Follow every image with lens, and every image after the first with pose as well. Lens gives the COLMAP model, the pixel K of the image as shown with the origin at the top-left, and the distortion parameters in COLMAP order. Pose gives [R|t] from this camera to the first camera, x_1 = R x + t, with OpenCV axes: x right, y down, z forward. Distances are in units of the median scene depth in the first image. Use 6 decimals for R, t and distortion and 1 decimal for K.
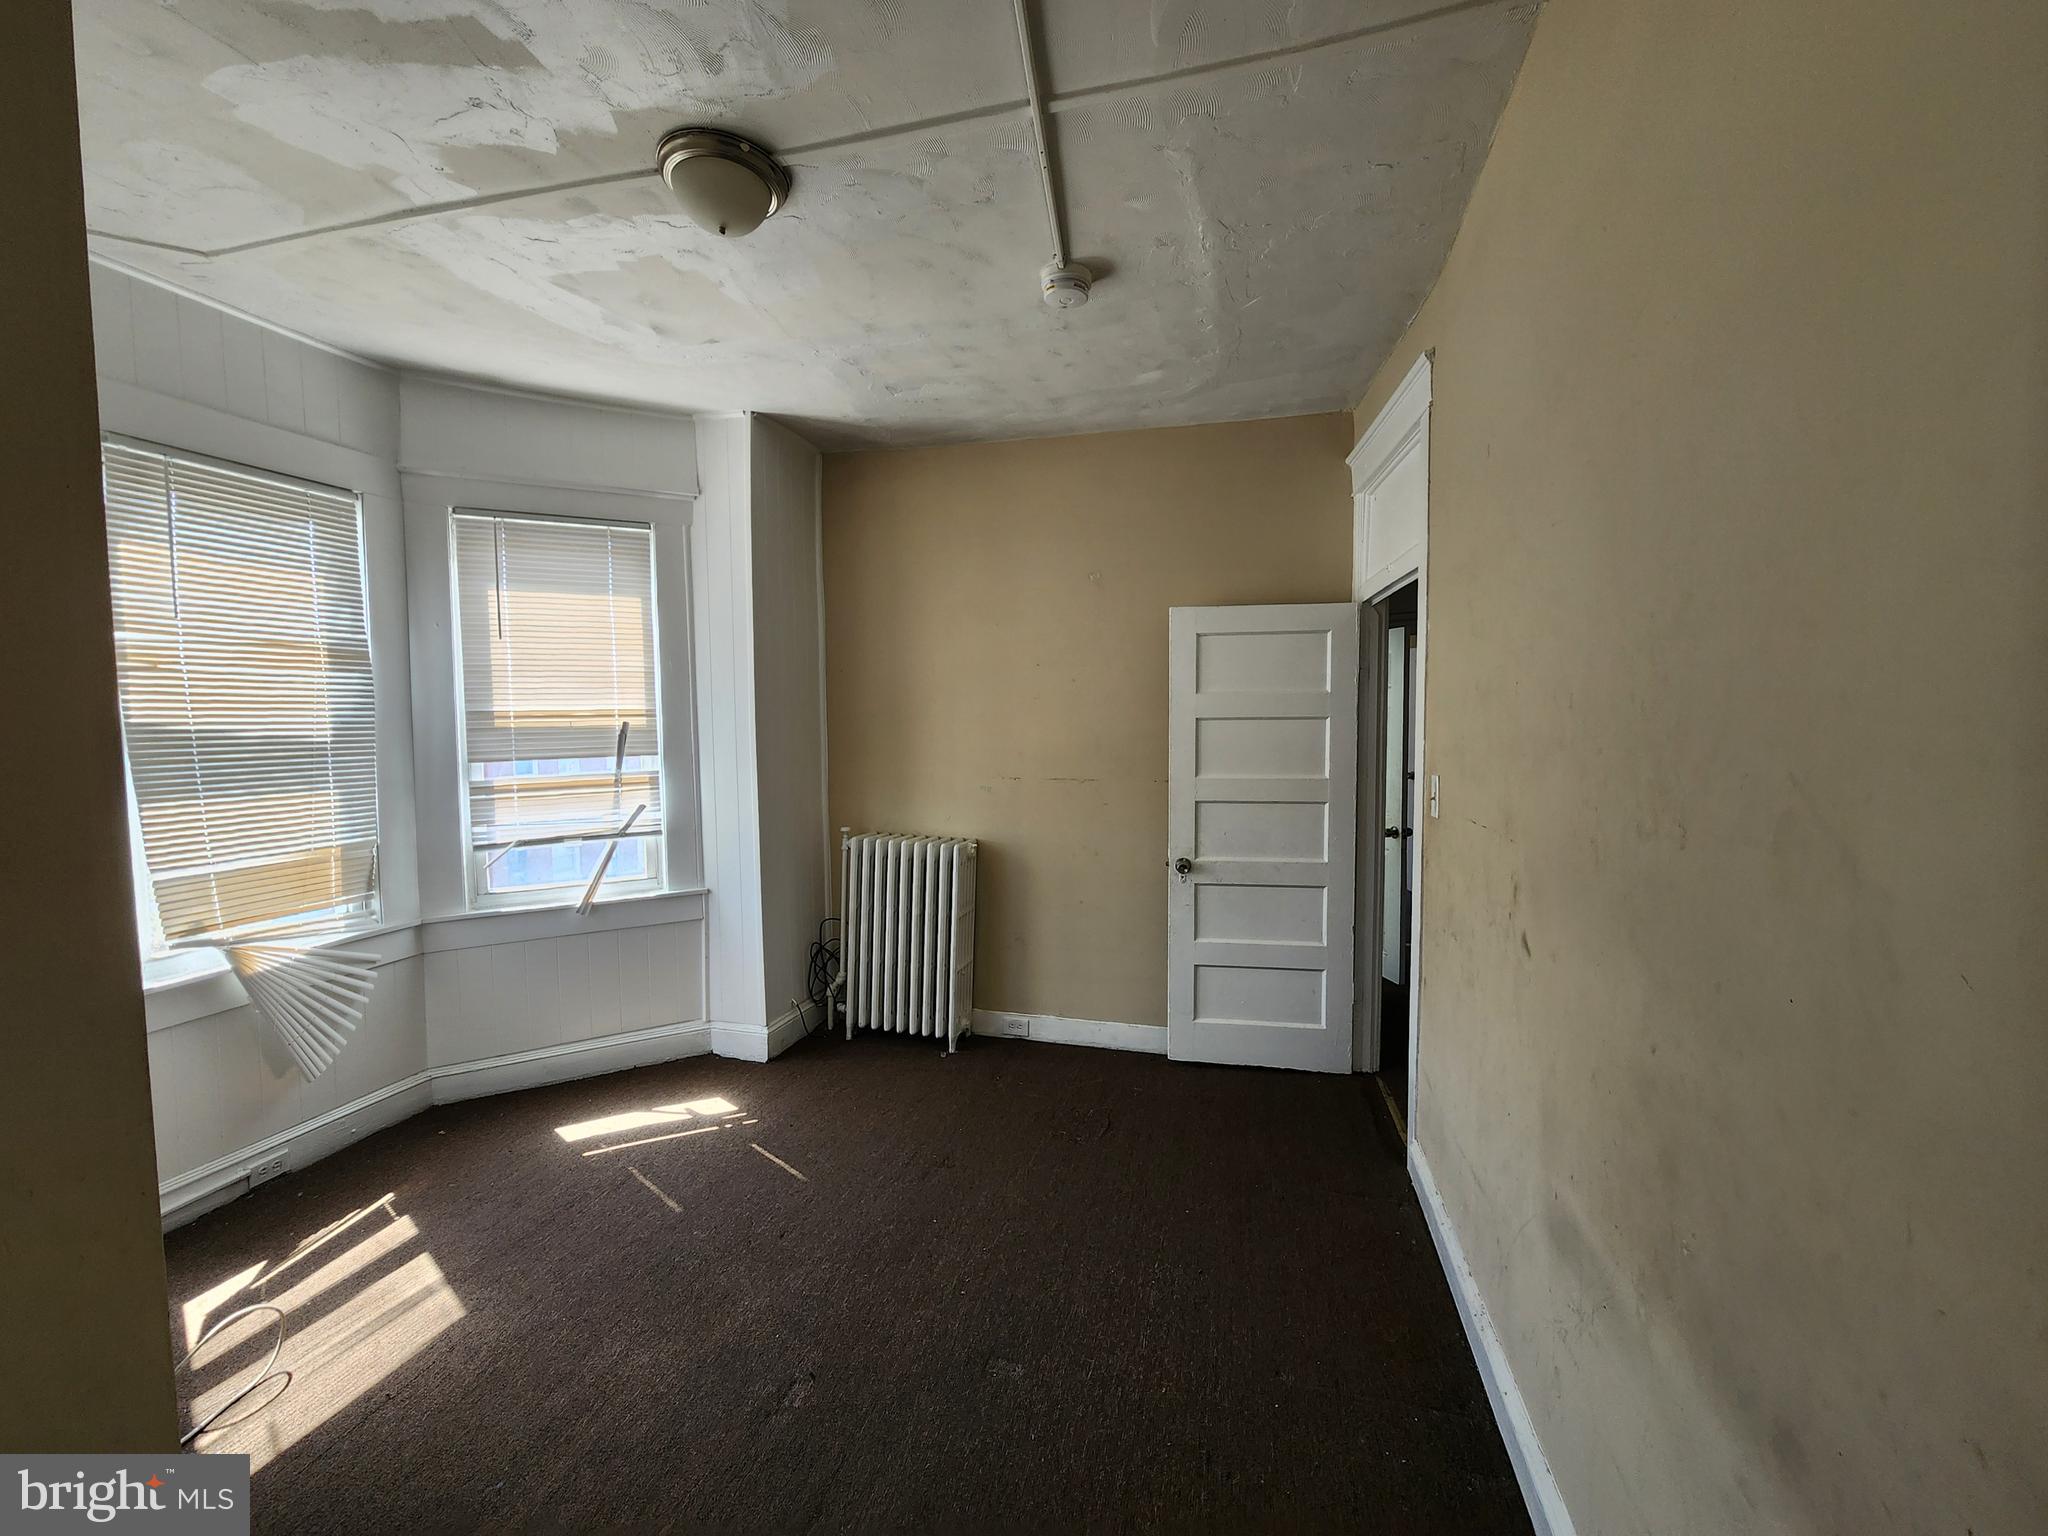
lens RADIAL K [[832.1, 0, 1038.4], [0, 832.1, 770.6], [0, 0, 1]] dist [-0.001465, 0.000456]
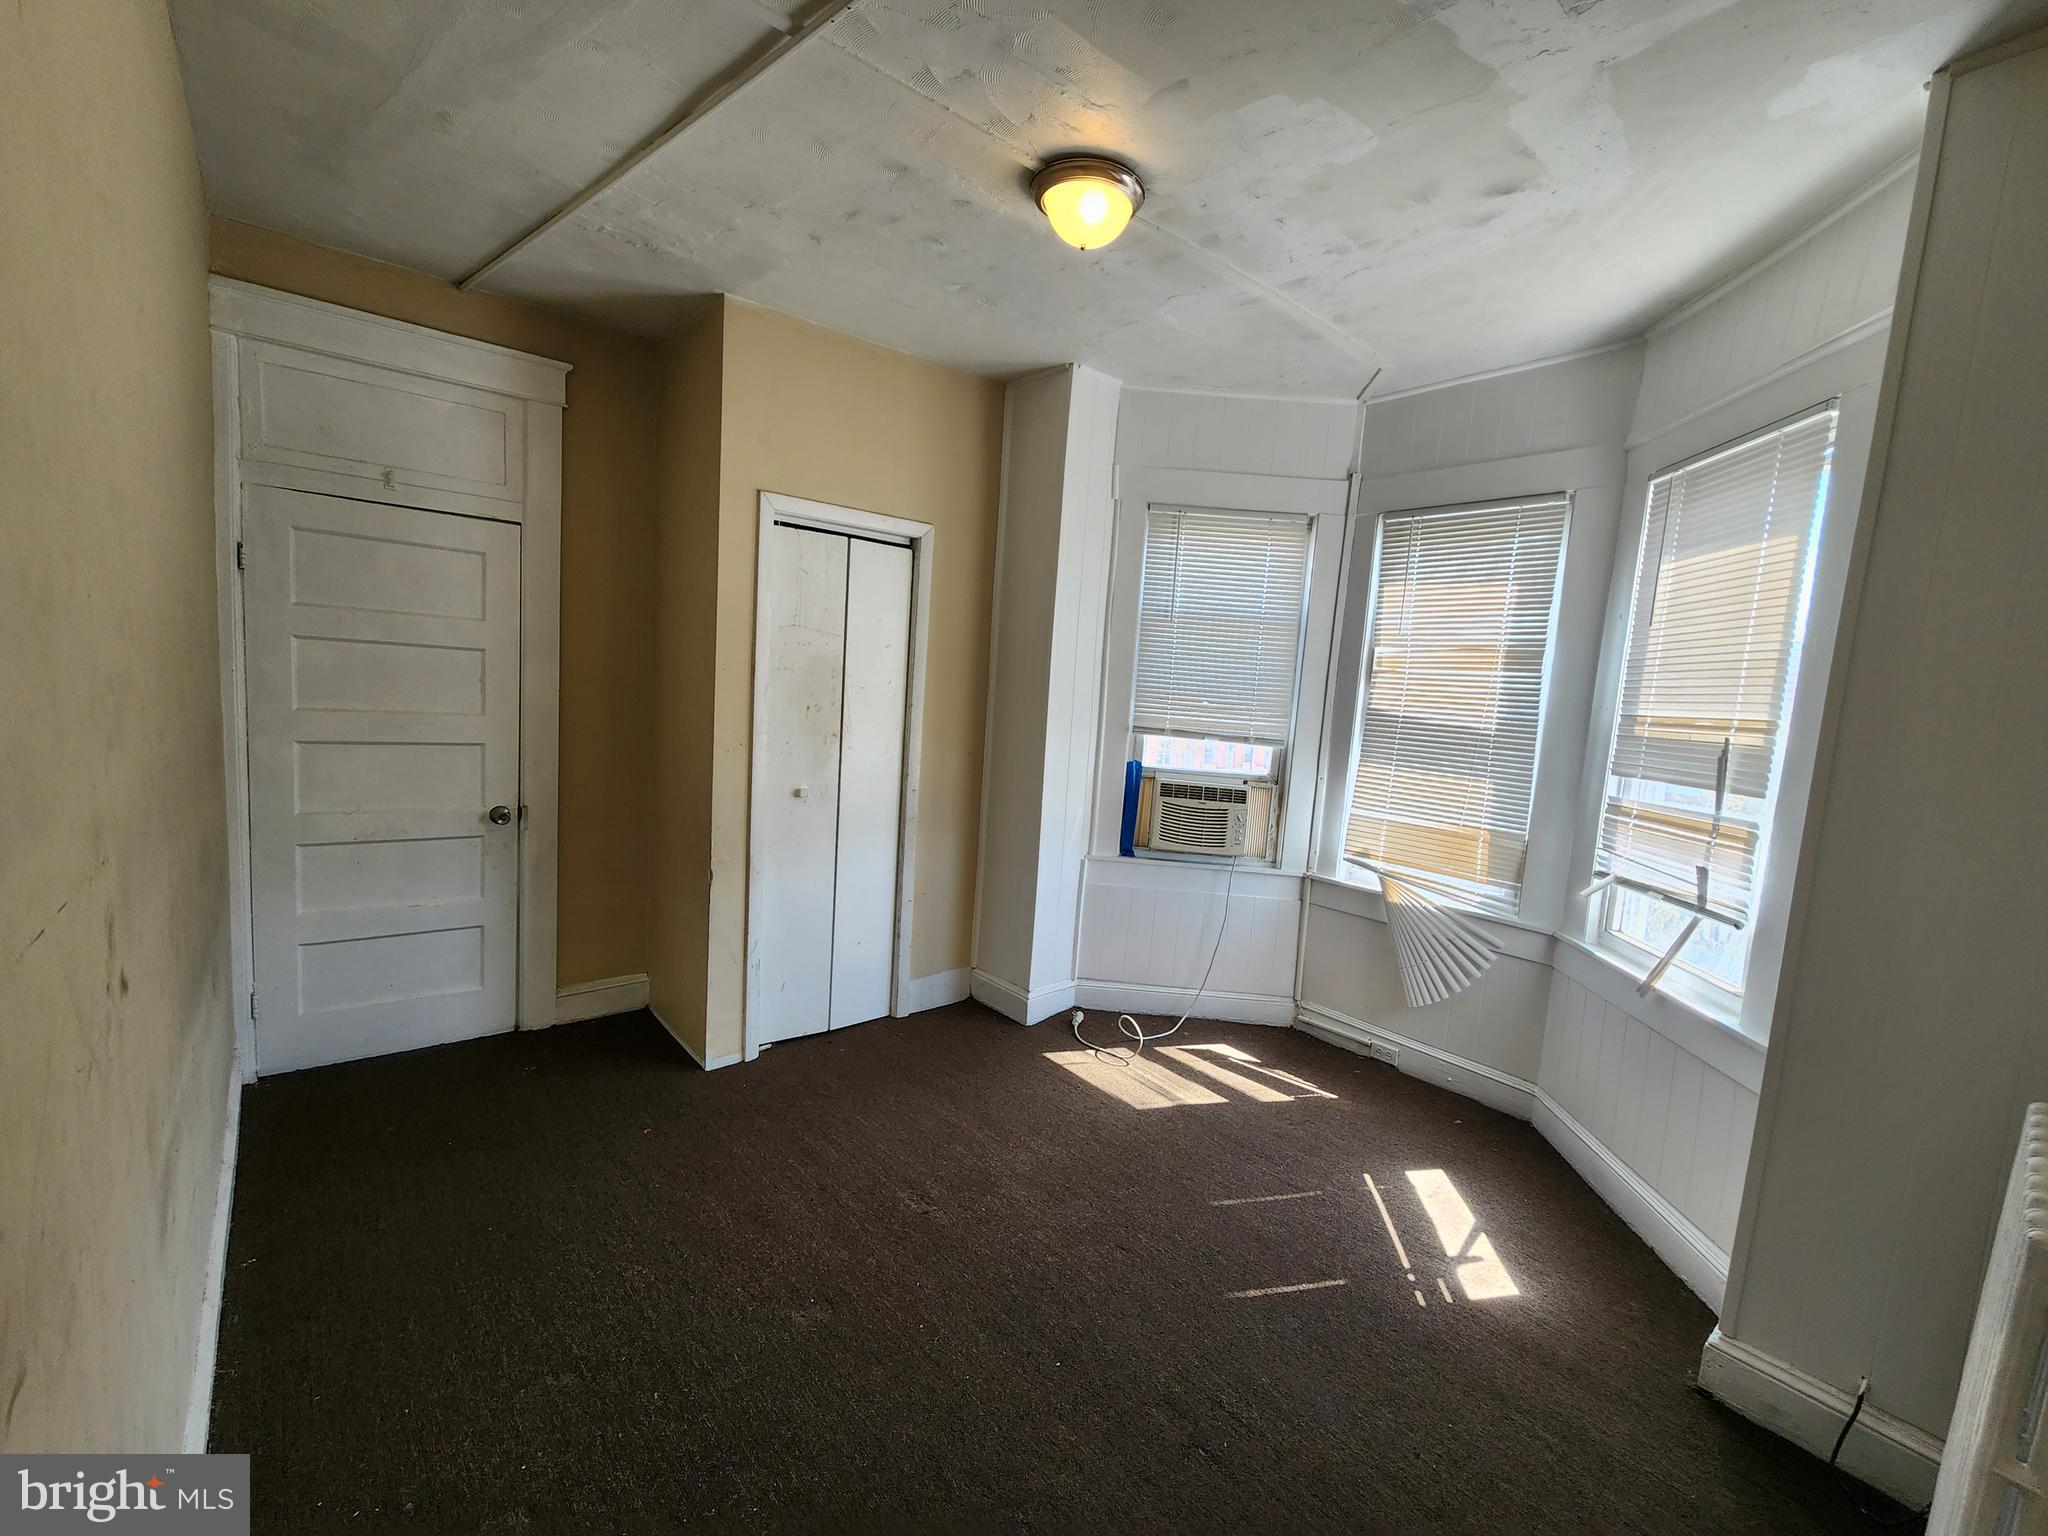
lens RADIAL K [[826.3, 0, 1025.8], [0, 826.3, 778.4], [0, 0, 1]] dist [0.000571, 0.000207]
pose [[-0.567004, 0.070091, -0.820727, 0.364708], [-0.109483, 0.981120, 0.159426, -0.076958], [0.816407, 0.180251, -0.548625, 0.993895]]
